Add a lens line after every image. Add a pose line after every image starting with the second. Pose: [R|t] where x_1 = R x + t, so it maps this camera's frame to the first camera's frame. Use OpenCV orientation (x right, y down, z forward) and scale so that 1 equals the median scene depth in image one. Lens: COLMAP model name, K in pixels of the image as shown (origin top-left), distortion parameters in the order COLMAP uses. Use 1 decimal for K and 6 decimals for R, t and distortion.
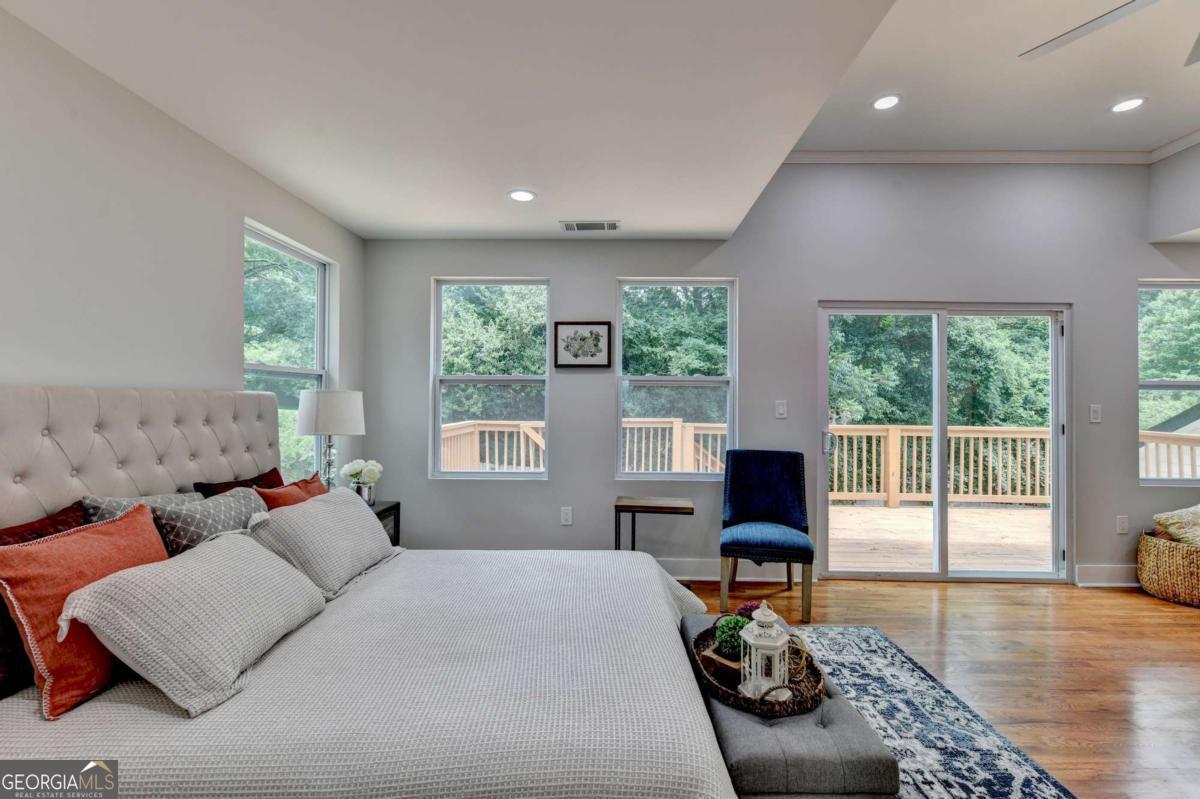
lens RADIAL K [[520.5, 0, 596.5], [0, 520.5, 399.8], [0, 0, 1]] dist [-0.003972, -0.000816]
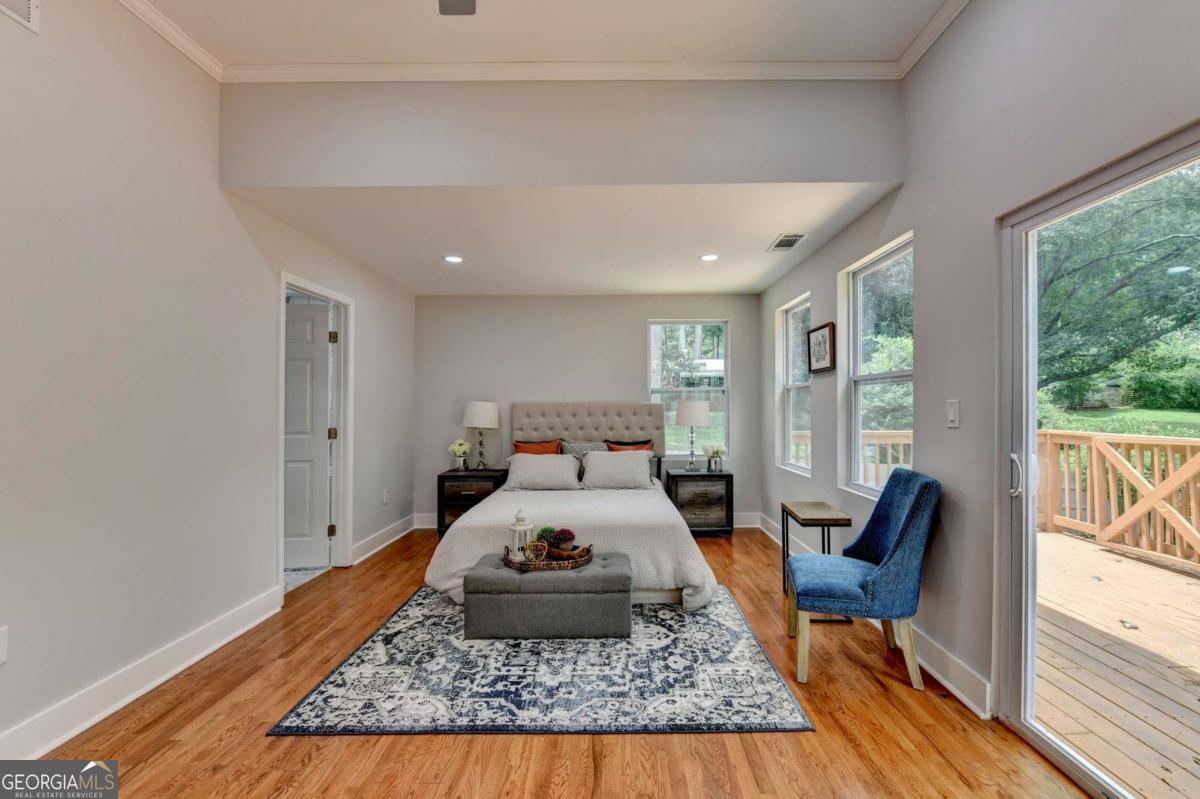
lens RADIAL K [[508.4, 0, 608.1], [0, 508.4, 402.9], [0, 0, 1]] dist [-0.001927, -0.000582]
pose [[0.000732, -0.014089, -0.999900, 1.347379], [0.006559, 0.999879, -0.014084, 0.014506], [0.999978, -0.006548, 0.000824, 0.809562]]
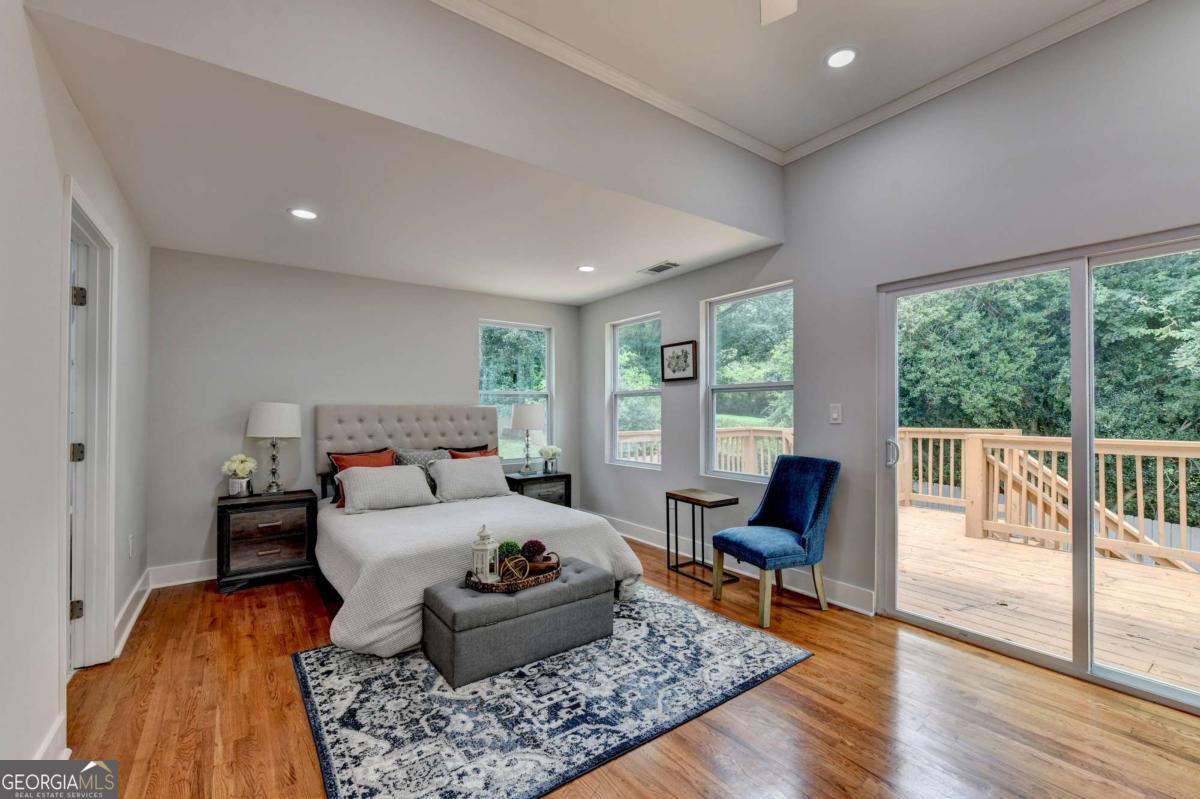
lens RADIAL K [[508.9, 0, 600.0], [0, 508.9, 408.7], [0, 0, 1]] dist [-0.003343, -0.000337]
pose [[0.594614, -0.012774, -0.803910, 1.144877], [0.010191, 0.999913, -0.008350, 0.016717], [0.803947, -0.003228, 0.594692, 0.197319]]
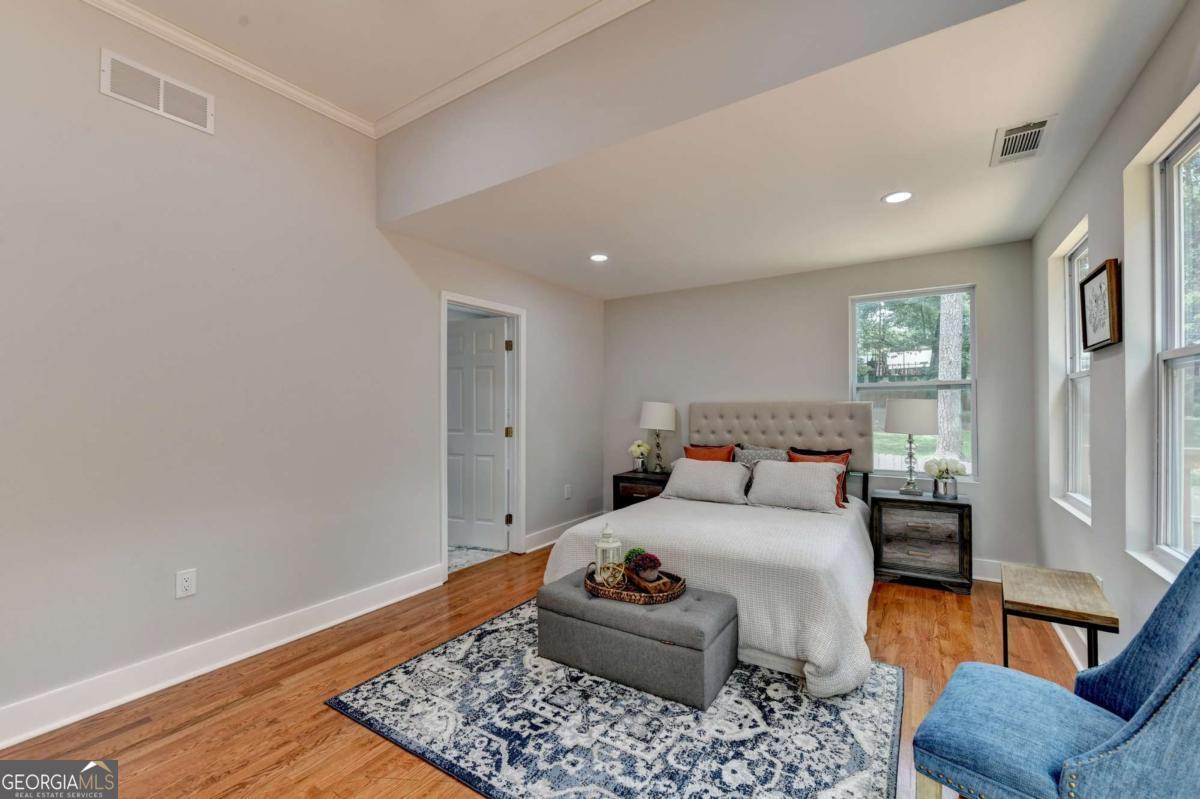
lens RADIAL K [[490.6, 0, 610.0], [0, 490.6, 402.6], [0, 0, 1]] dist [-0.002840, -0.000476]
pose [[-0.527132, -0.012357, -0.849693, 1.033462], [0.004177, 0.999845, -0.017132, 0.010966], [0.849773, -0.012580, -0.526999, 1.137547]]
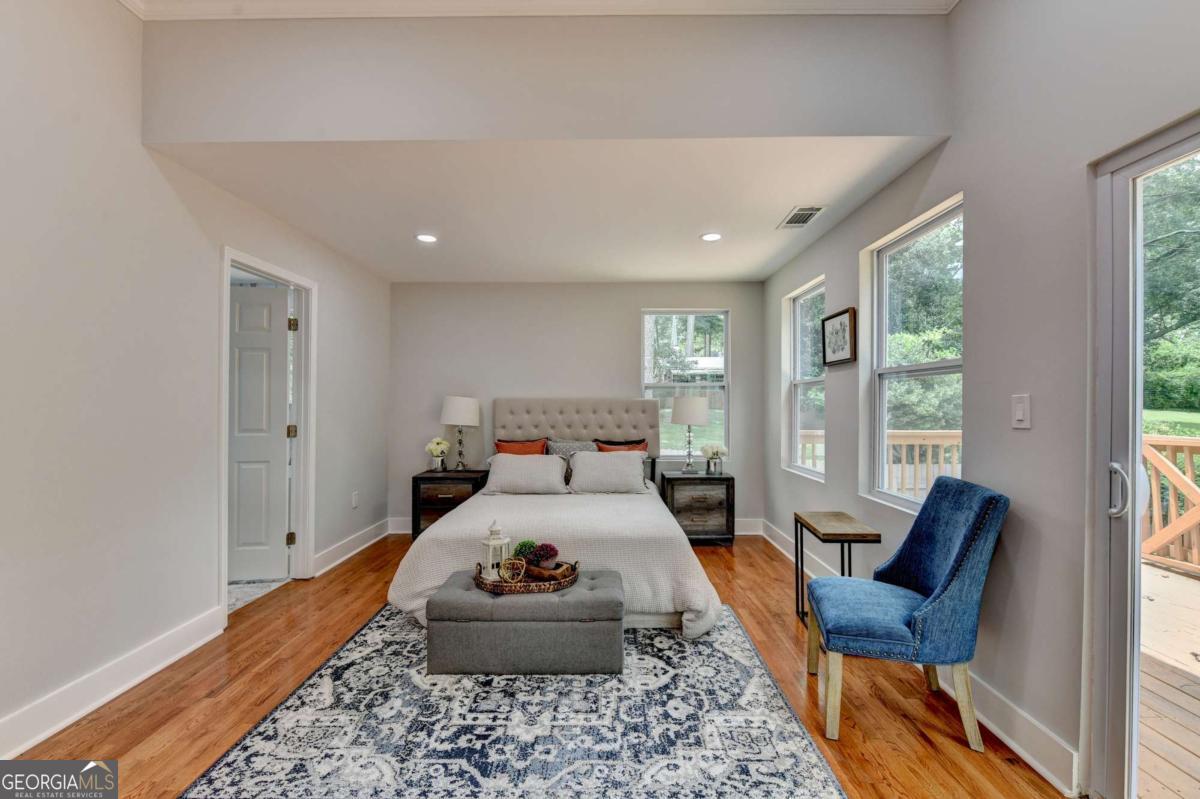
lens RADIAL K [[506.1, 0, 597.2], [0, 506.1, 401.6], [0, 0, 1]] dist [-0.003422, -0.000753]
pose [[-0.003638, -0.012110, -0.999920, 1.184608], [0.002368, 0.999924, -0.012118, 0.018210], [0.999991, -0.002412, -0.003609, 0.813938]]
